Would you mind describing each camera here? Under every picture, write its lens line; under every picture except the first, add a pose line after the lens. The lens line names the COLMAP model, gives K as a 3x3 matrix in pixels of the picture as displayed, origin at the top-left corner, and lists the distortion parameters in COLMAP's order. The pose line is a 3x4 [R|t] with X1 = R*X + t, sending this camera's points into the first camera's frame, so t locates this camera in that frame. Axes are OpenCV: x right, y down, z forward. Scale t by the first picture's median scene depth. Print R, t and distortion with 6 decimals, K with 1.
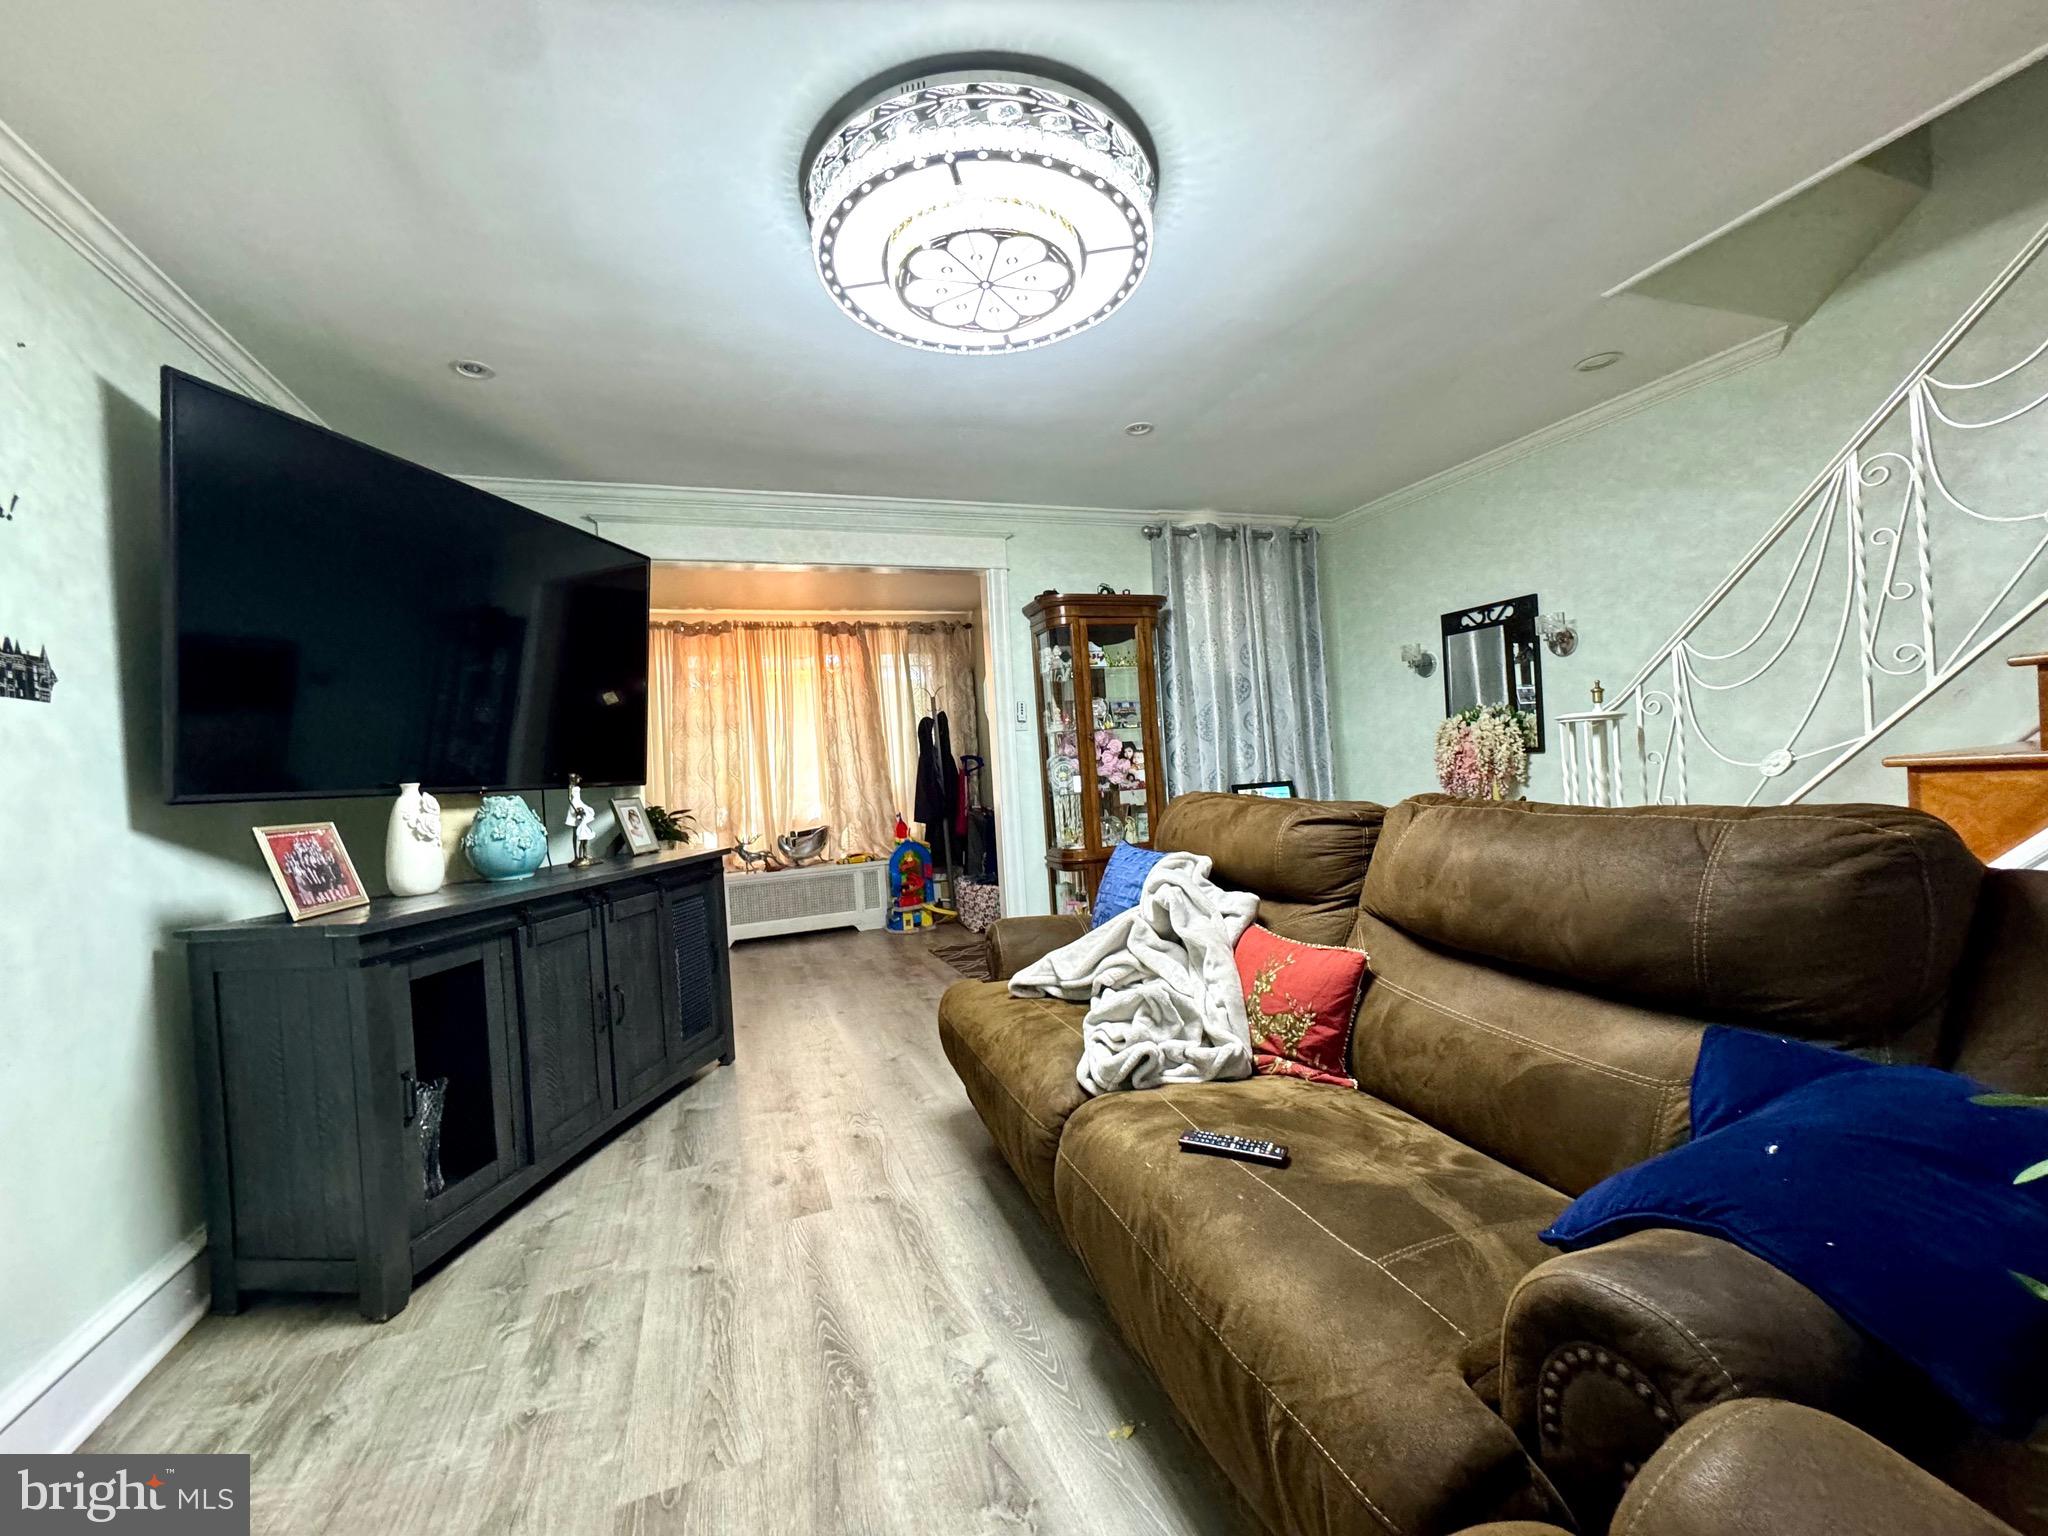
lens RADIAL K [[819.1, 0, 1024.3], [0, 819.1, 771.4], [0, 0, 1]] dist [-0.002595, 0.000571]
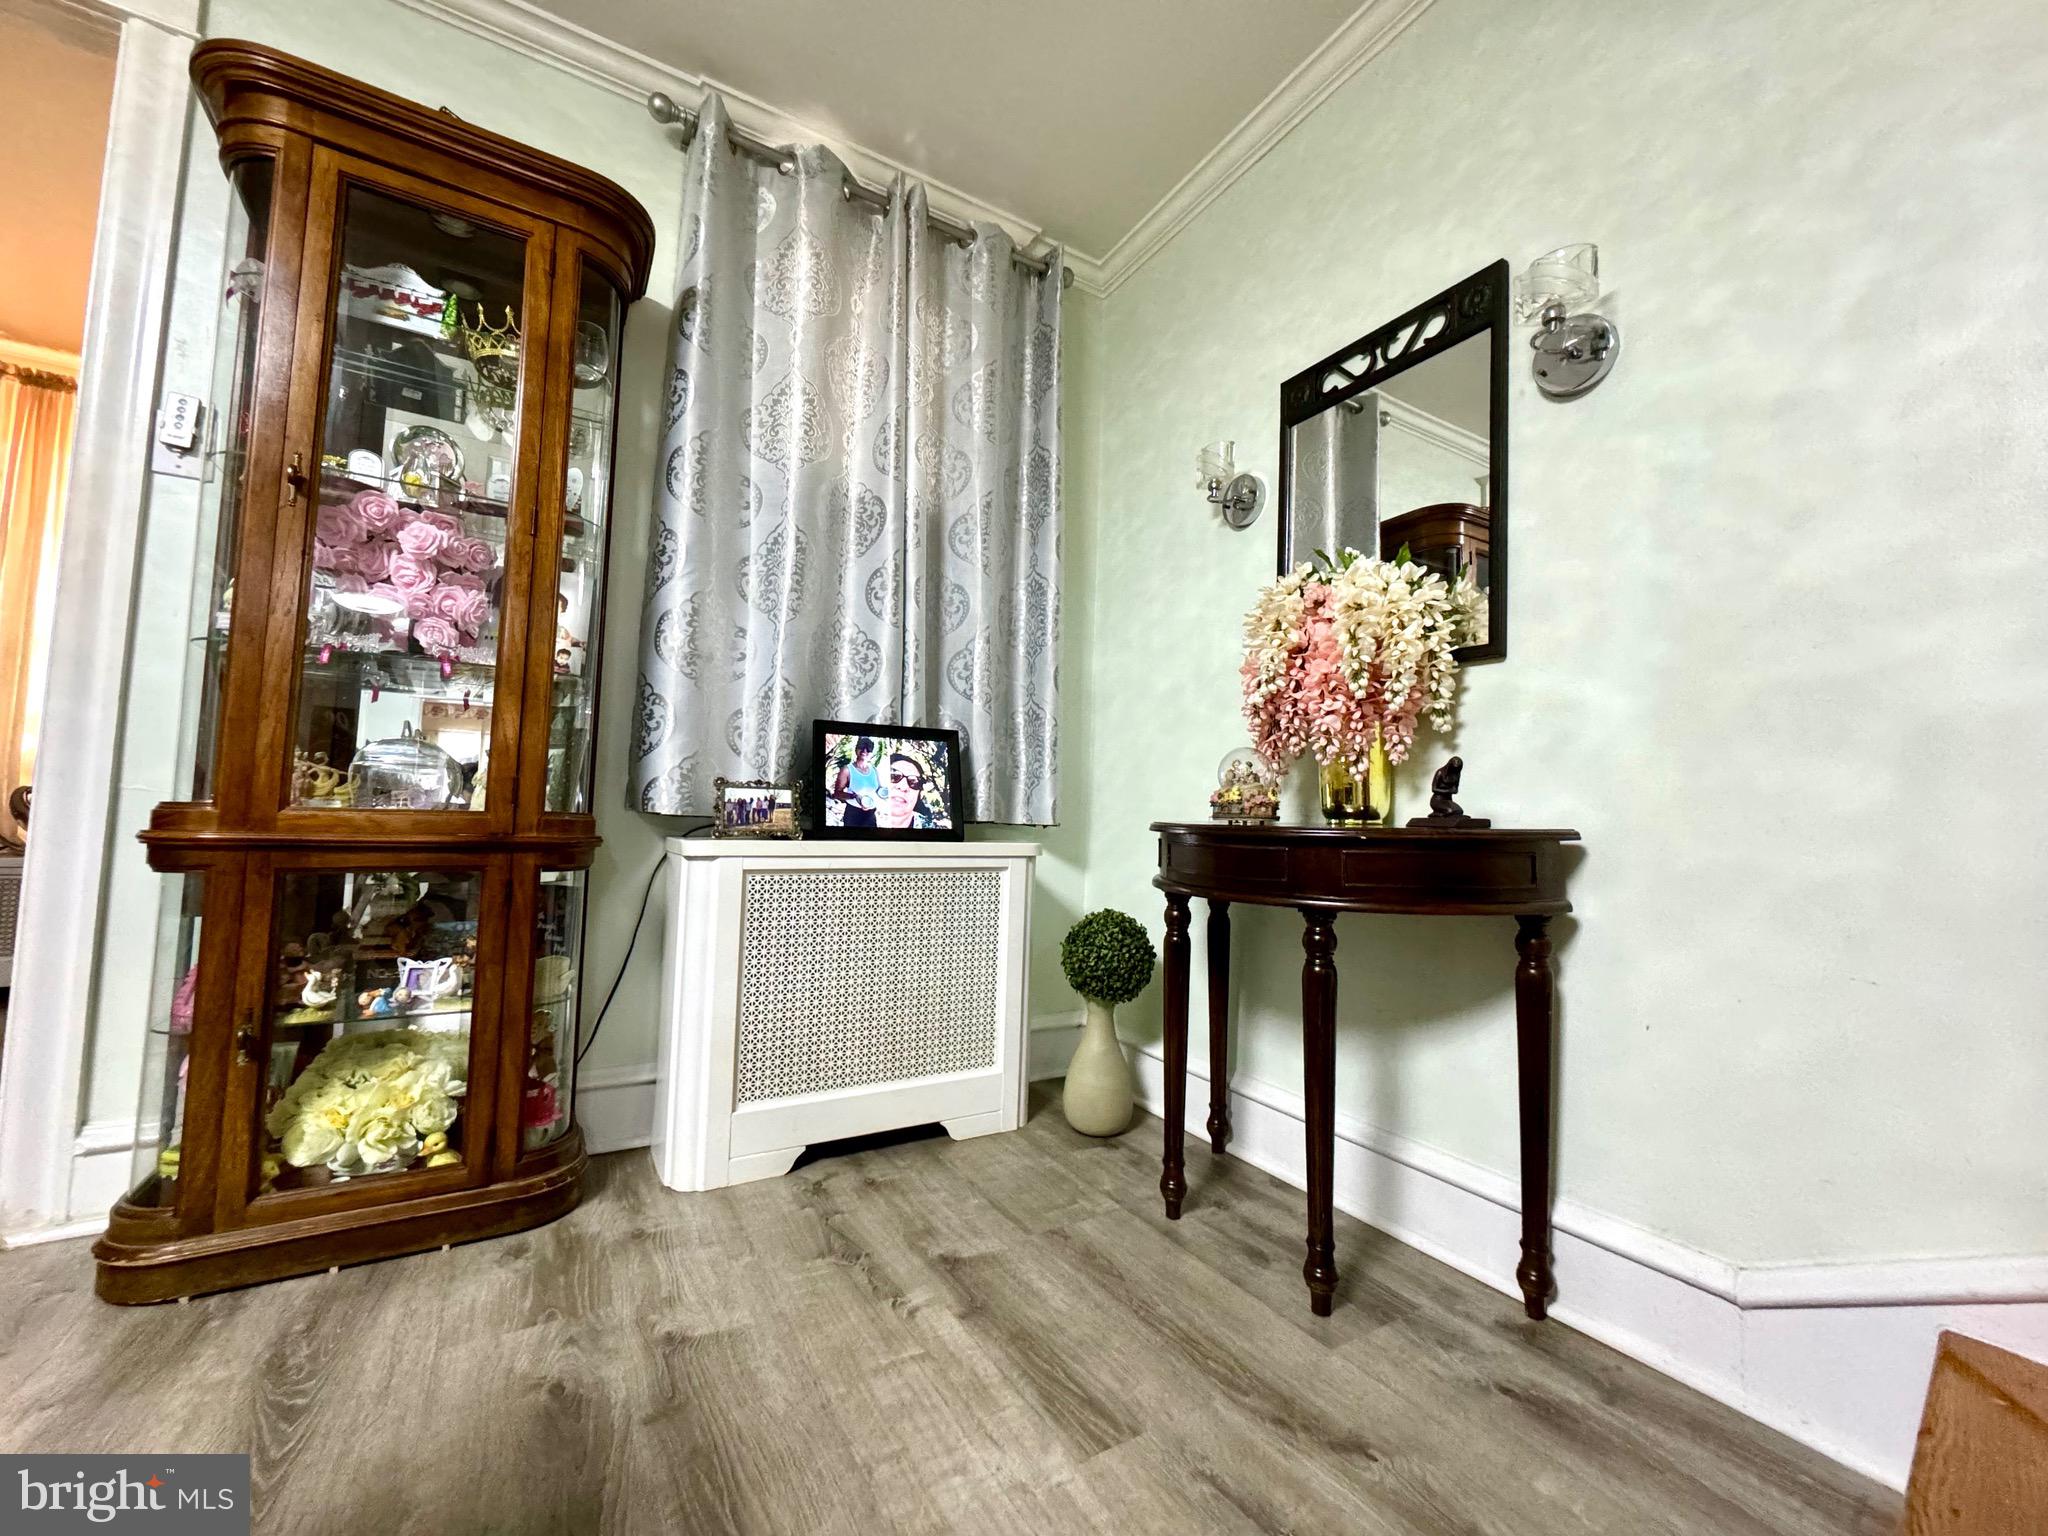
lens RADIAL K [[819.1, 0, 1024.3], [0, 819.1, 771.4], [0, 0, 1]] dist [-0.002595, 0.000571]
pose [[0.979803, 0.105956, 0.169589, 0.294614], [-0.093862, 0.992538, -0.077829, 0.068246], [-0.176570, 0.060339, 0.982437, 0.552991]]
